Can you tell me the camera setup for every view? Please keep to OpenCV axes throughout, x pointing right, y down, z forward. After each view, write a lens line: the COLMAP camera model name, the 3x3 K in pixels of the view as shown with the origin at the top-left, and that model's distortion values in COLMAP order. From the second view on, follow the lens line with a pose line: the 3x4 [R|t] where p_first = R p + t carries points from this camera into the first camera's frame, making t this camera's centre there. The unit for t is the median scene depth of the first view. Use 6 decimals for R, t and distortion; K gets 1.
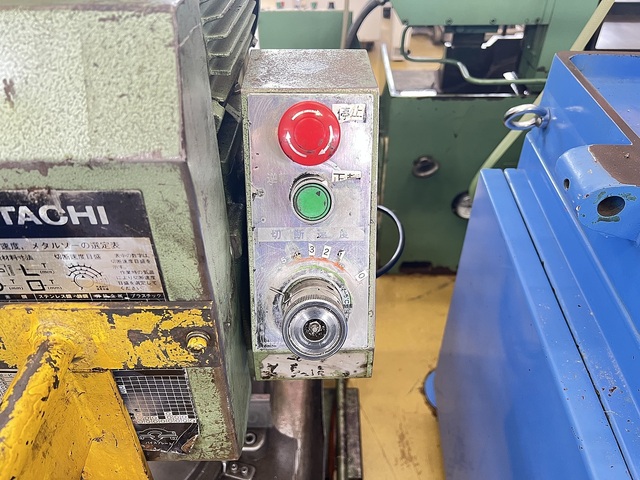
lens RADIAL K [[486.4, 0, 323.3], [0, 486.4, 239.5], [0, 0, 1]] dist [0.079227, -0.127088]
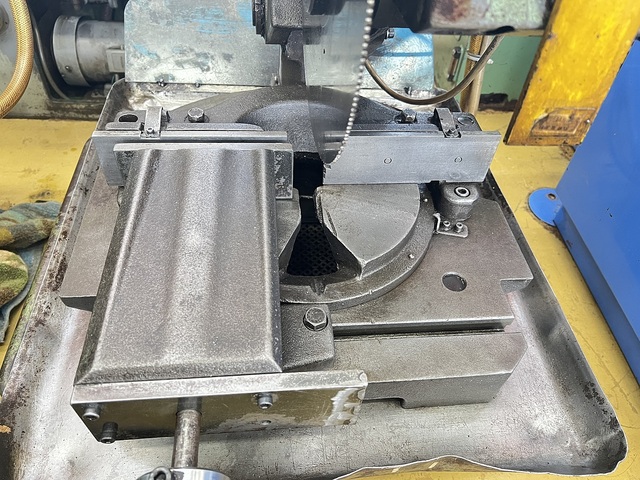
lens RADIAL K [[486.4, 0, 323.3], [0, 486.4, 239.5], [0, 0, 1]] dist [0.079227, -0.127088]
pose [[0.990143, -0.031203, 0.136542, -1.077021], [0.012428, 0.990596, 0.136251, 0.771695], [-0.139509, -0.133211, 0.981220, 0.374546]]
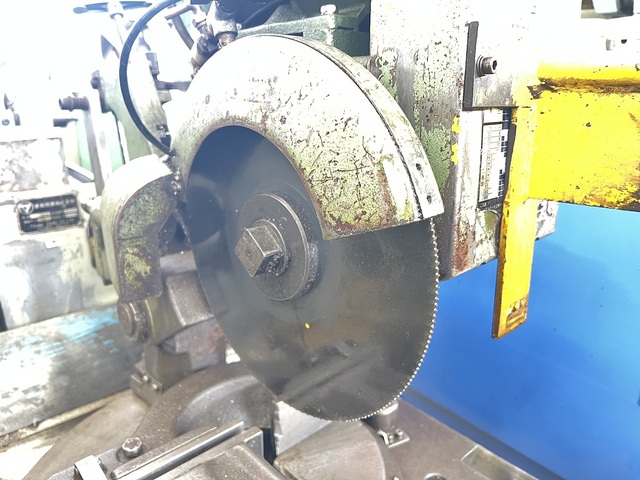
lens RADIAL K [[486.4, 0, 323.3], [0, 486.4, 239.5], [0, 0, 1]] dist [0.079227, -0.127088]
pose [[0.718680, -0.189366, 0.669058, -1.713451], [0.420069, 0.885013, -0.200736, 0.559511], [-0.554113, 0.425315, 0.715588, 0.525112]]
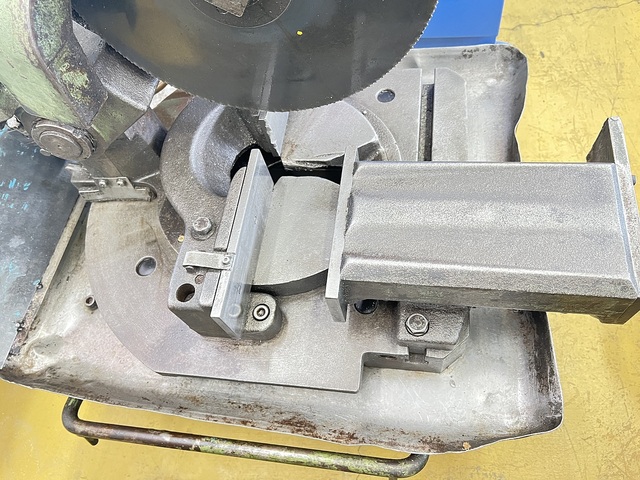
lens RADIAL K [[486.4, 0, 323.3], [0, 486.4, 239.5], [0, 0, 1]] dist [0.079227, -0.127088]
pose [[0.112979, -0.872641, 0.475114, -2.010526], [0.749429, 0.388801, 0.535902, 0.032397], [-0.652375, 0.295519, 0.697908, 0.802216]]
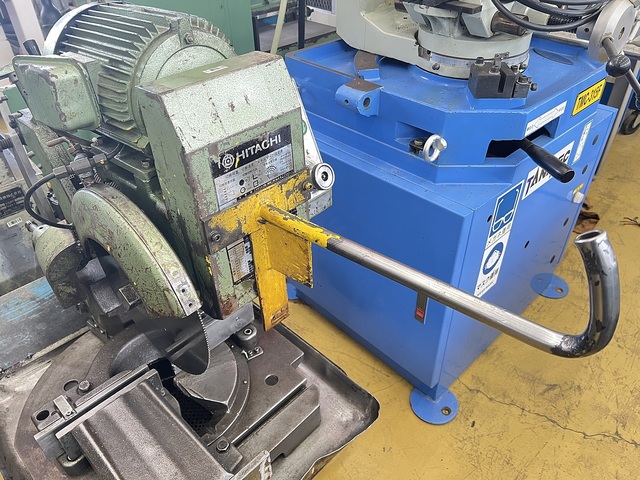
lens RADIAL K [[486.4, 0, 323.3], [0, 486.4, 239.5], [0, 0, 1]] dist [0.079227, -0.127088]
pose [[0.678365, -0.440187, 0.588266, -1.604942], [0.470922, 0.875069, 0.111747, 0.189226], [-0.563963, 0.201222, 0.800909, -0.877564]]
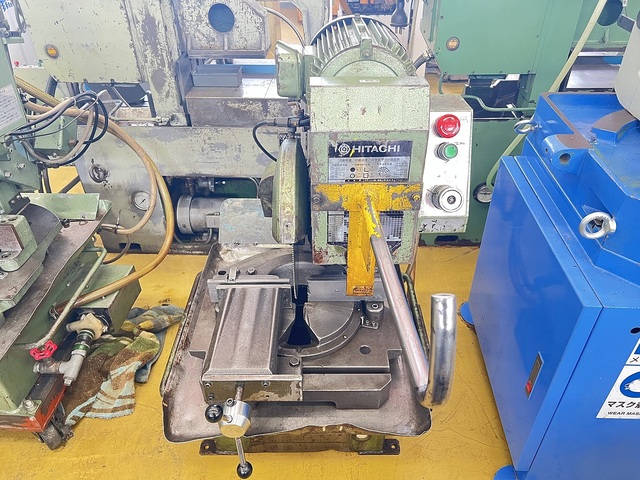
lens RADIAL K [[486.4, 0, 323.3], [0, 486.4, 239.5], [0, 0, 1]] dist [0.079227, -0.127088]
pose [[0.999898, -0.005973, 0.013010, -0.755947], [0.006734, 0.998220, -0.059258, 0.558366], [-0.012633, 0.059340, 0.998158, -1.637327]]
